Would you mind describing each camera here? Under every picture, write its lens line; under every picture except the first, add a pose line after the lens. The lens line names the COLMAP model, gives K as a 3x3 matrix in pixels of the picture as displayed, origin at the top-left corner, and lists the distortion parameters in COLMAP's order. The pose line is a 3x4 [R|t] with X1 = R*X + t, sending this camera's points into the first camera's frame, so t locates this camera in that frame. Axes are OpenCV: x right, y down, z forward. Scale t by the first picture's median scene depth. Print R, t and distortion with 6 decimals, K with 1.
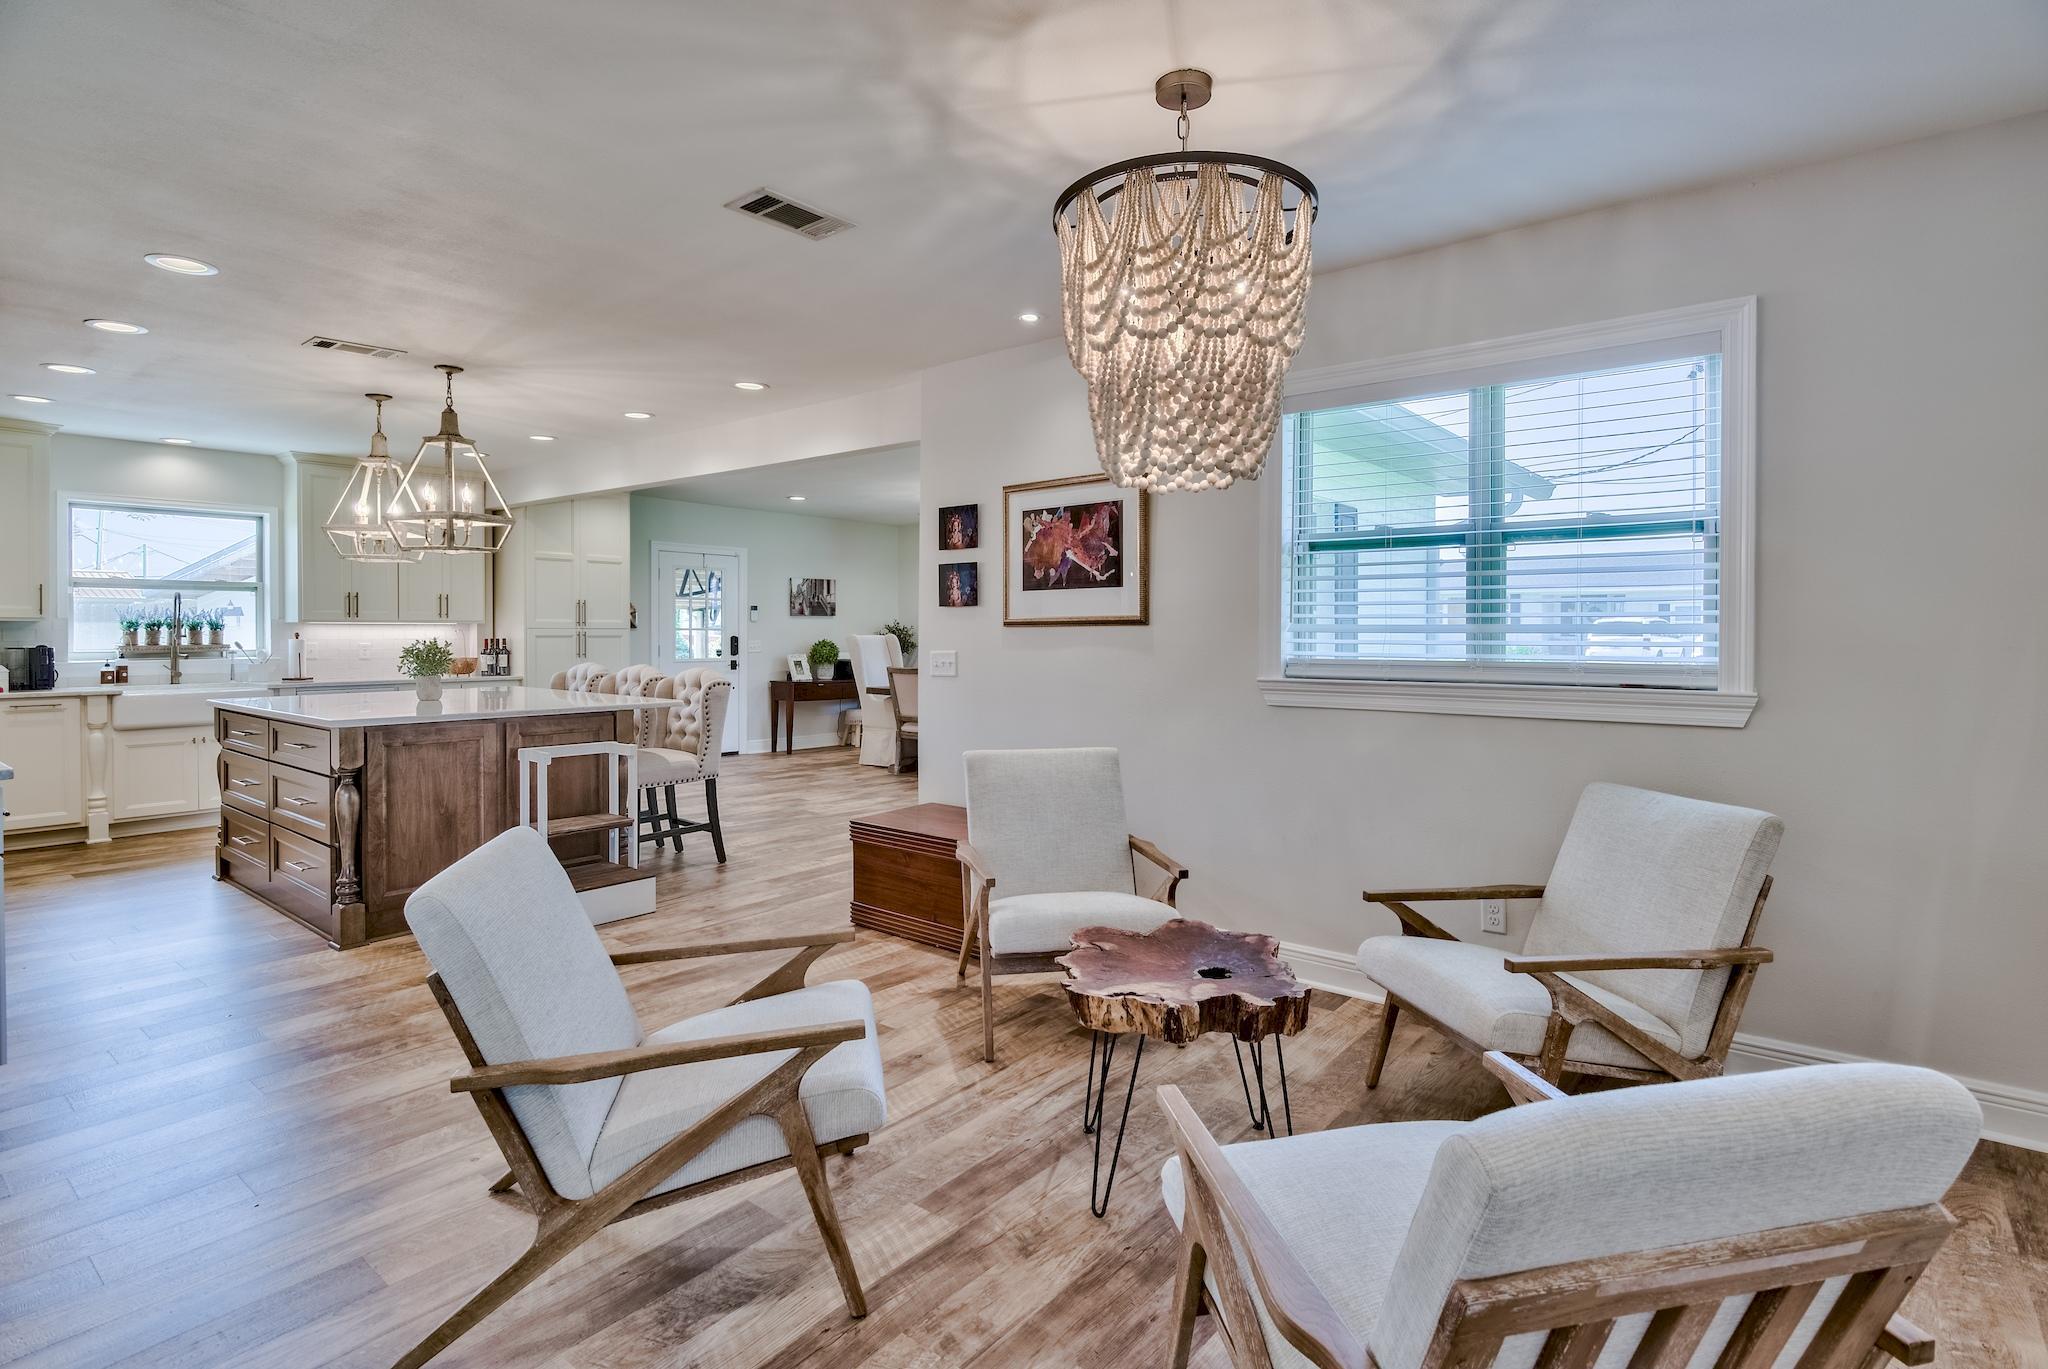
lens RADIAL K [[1023.5, 0, 1018.7], [0, 1023.5, 640.9], [0, 0, 1]] dist [-0.010516, 0.001247]
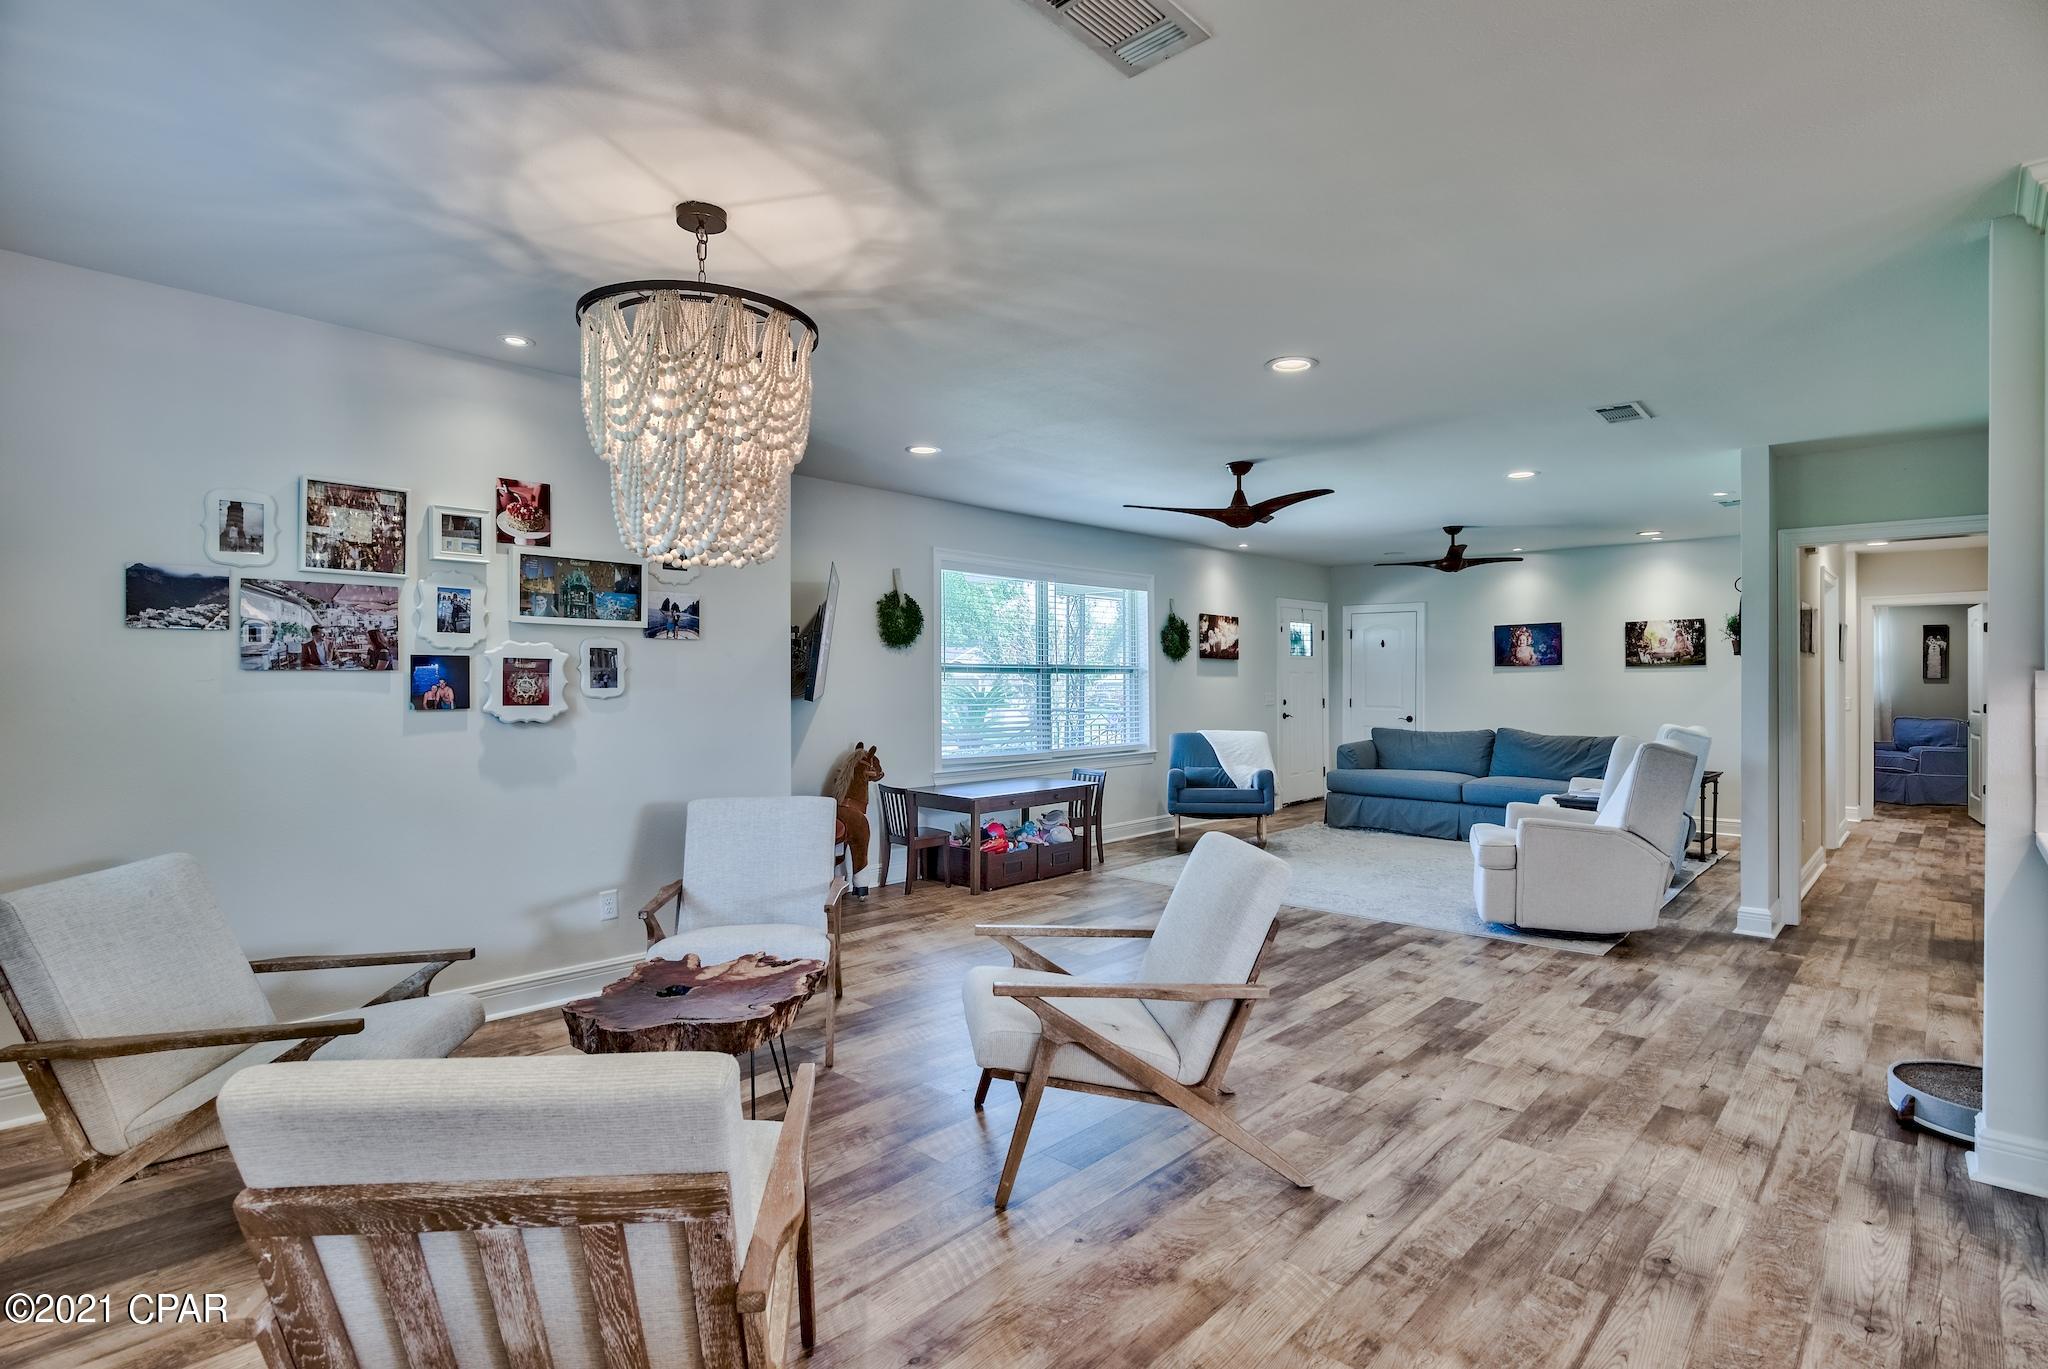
lens RADIAL K [[1004.5, 0, 1016.5], [0, 1004.5, 688.0], [0, 0, 1]] dist [-0.006741, -0.000170]
pose [[-0.997160, -0.001791, 0.075292, -0.102878], [-0.000633, 0.999881, 0.015406, -0.011026], [-0.075311, 0.015314, -0.997043, 0.782175]]
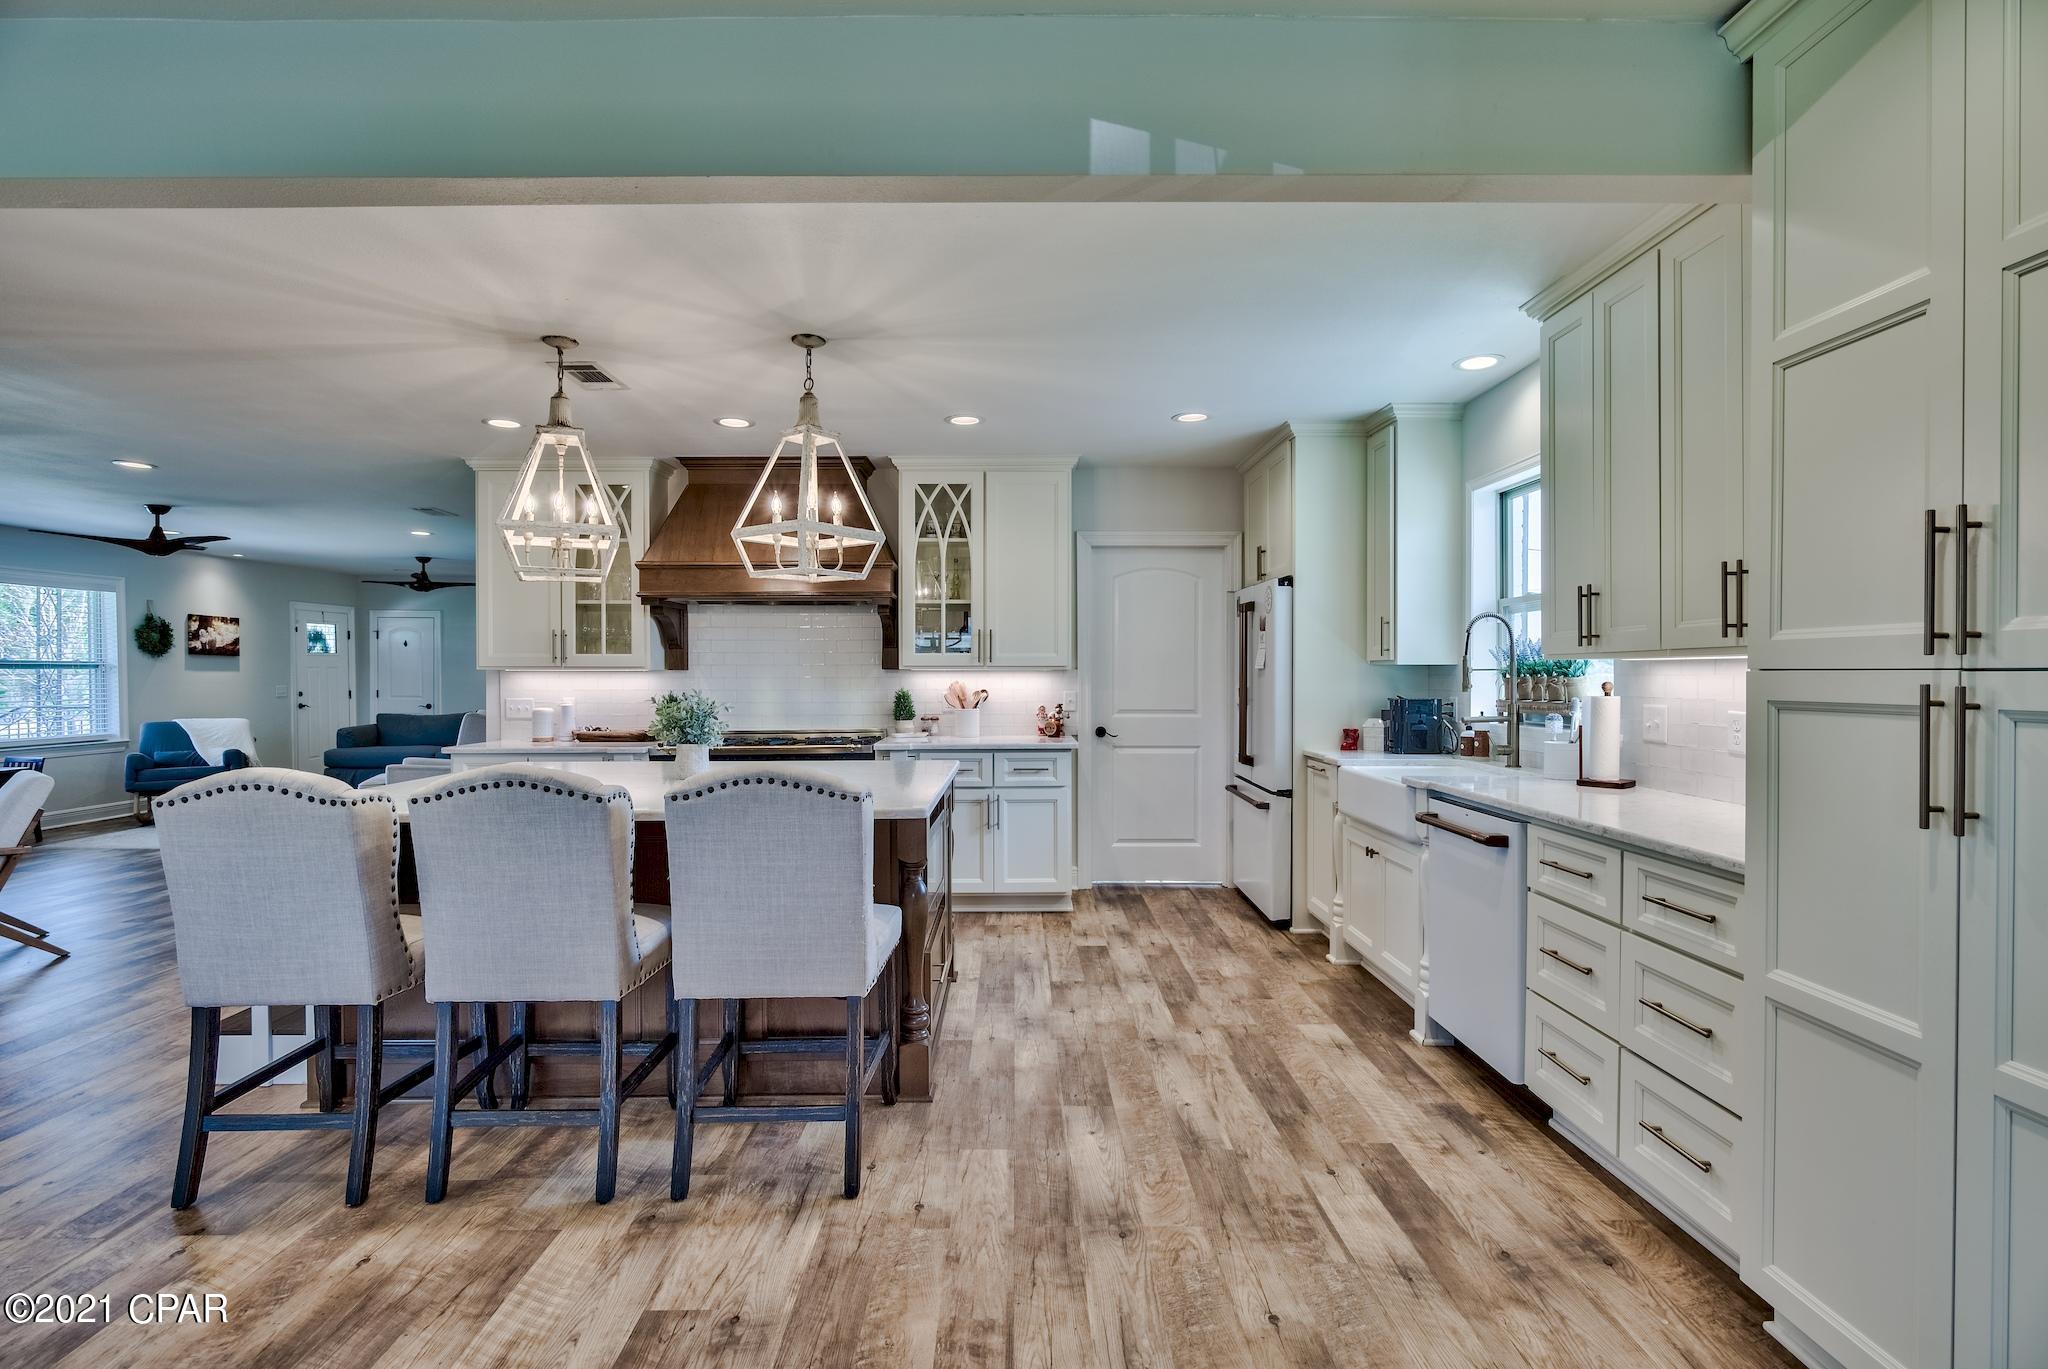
lens RADIAL K [[997.5, 0, 1035.5], [0, 997.5, 683.0], [0, 0, 1]] dist [-0.002726, -0.000014]
pose [[-0.764367, 0.006285, -0.644751, -0.263950], [-0.004261, 0.999881, 0.014798, -0.015982], [0.644768, 0.014058, -0.764249, 1.381900]]
